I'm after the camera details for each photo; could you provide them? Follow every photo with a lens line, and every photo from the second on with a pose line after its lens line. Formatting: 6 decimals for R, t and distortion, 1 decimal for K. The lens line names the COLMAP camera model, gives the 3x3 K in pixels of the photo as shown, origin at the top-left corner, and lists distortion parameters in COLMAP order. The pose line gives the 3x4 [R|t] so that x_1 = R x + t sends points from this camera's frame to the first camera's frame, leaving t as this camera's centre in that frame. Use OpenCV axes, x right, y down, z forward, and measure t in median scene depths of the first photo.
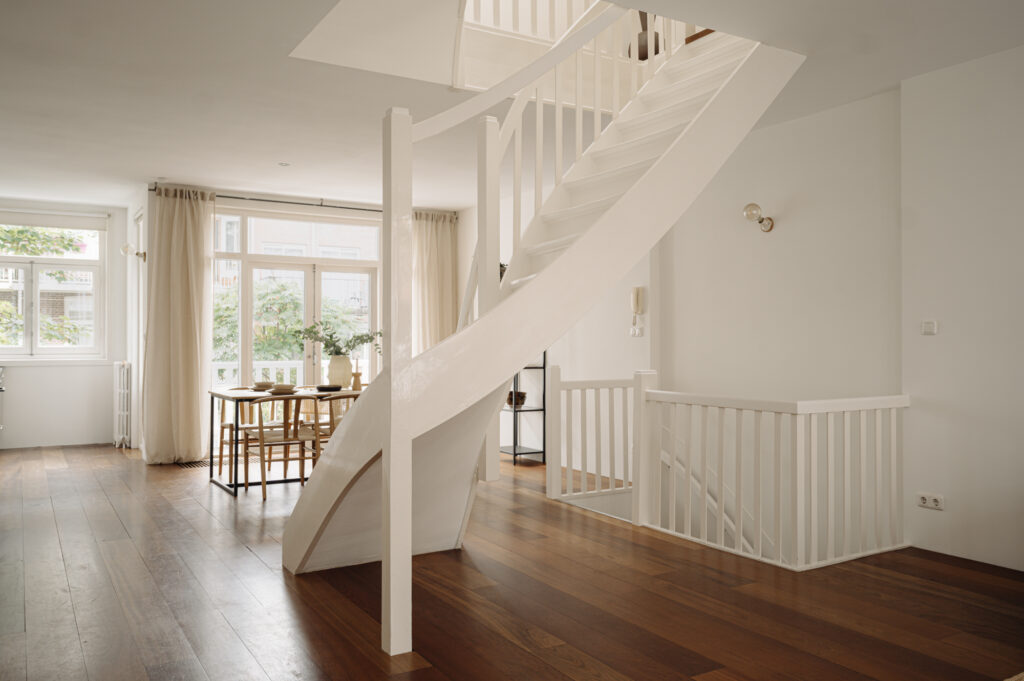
lens RADIAL K [[813.6, 0, 510.0], [0, 813.6, 337.7], [0, 0, 1]] dist [0.004368, -0.008055]
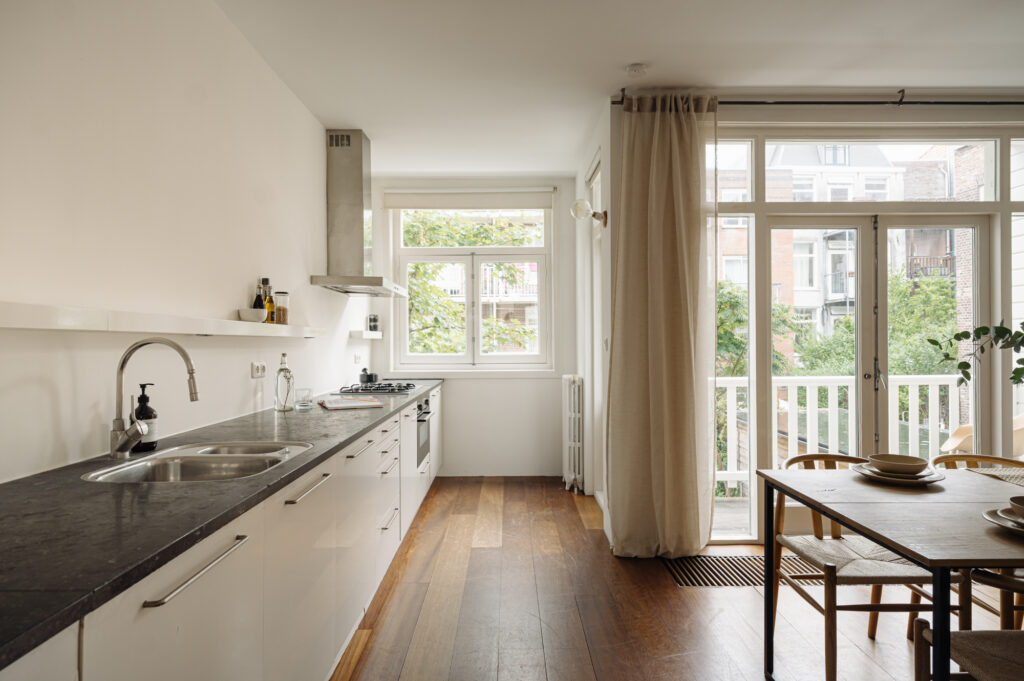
lens RADIAL K [[582.6, 0, 513.0], [0, 582.6, 340.4], [0, 0, 1]] dist [0.004975, -0.000179]
pose [[0.860981, -0.005945, -0.508602, -0.281531], [0.009941, 0.999937, 0.005139, -0.007584], [0.508540, -0.009481, 0.860986, 0.574001]]
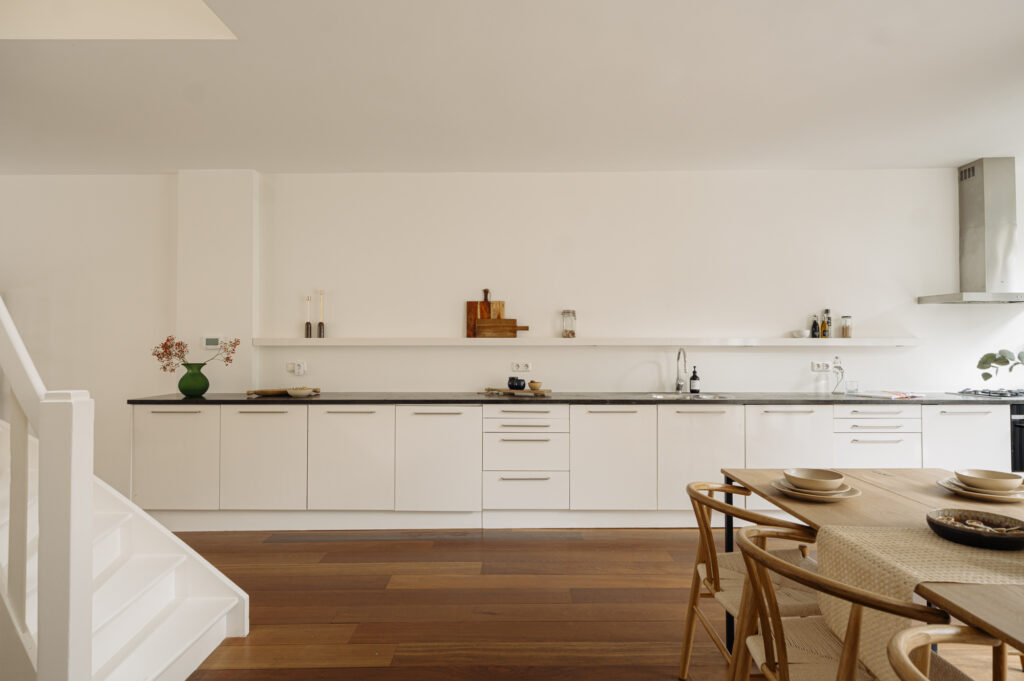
lens RADIAL K [[582.6, 0, 499.8], [0, 582.6, 327.1], [0, 0, 1]] dist [0.004975, -0.000179]
pose [[-0.526660, -0.033969, -0.849397, 0.069741], [0.009073, 0.998920, -0.045575, -0.004638], [0.850027, -0.031709, -0.525783, 0.840970]]
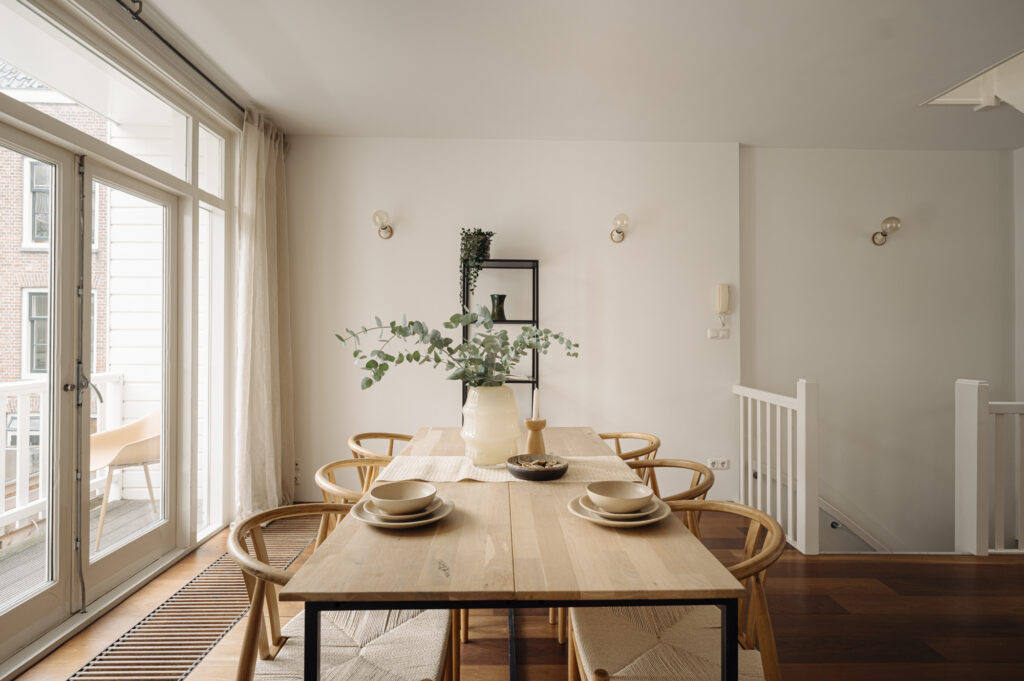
lens RADIAL K [[544.2, 0, 512.2], [0, 544.2, 330.6], [0, 0, 1]] dist [0.005925, -0.000566]
pose [[0.500536, 0.004356, 0.865705, -0.410204], [-0.009549, 0.999954, 0.000489, -0.007023], [-0.865663, -0.008512, 0.500555, 0.761455]]
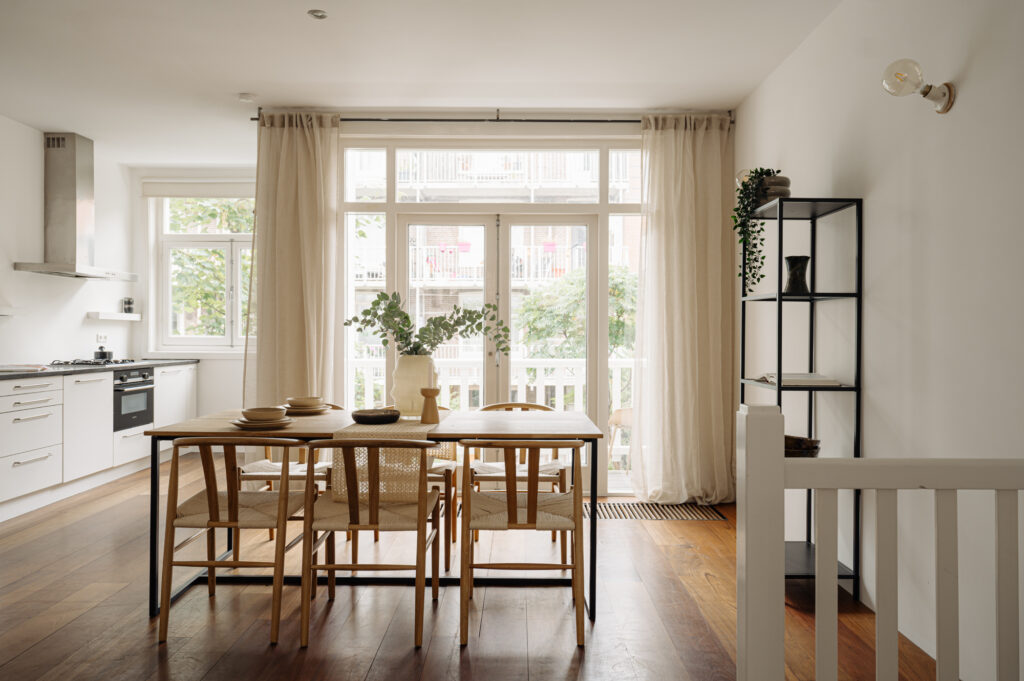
lens RADIAL K [[724.0, 0, 508.3], [0, 724.0, 349.1], [0, 0, 1]] dist [0.000511, -0.001717]
pose [[0.852167, 0.012565, -0.523119, 0.086434], [0.000486, 0.999692, 0.024805, 0.005360], [0.523270, -0.021392, 0.851898, 0.557550]]
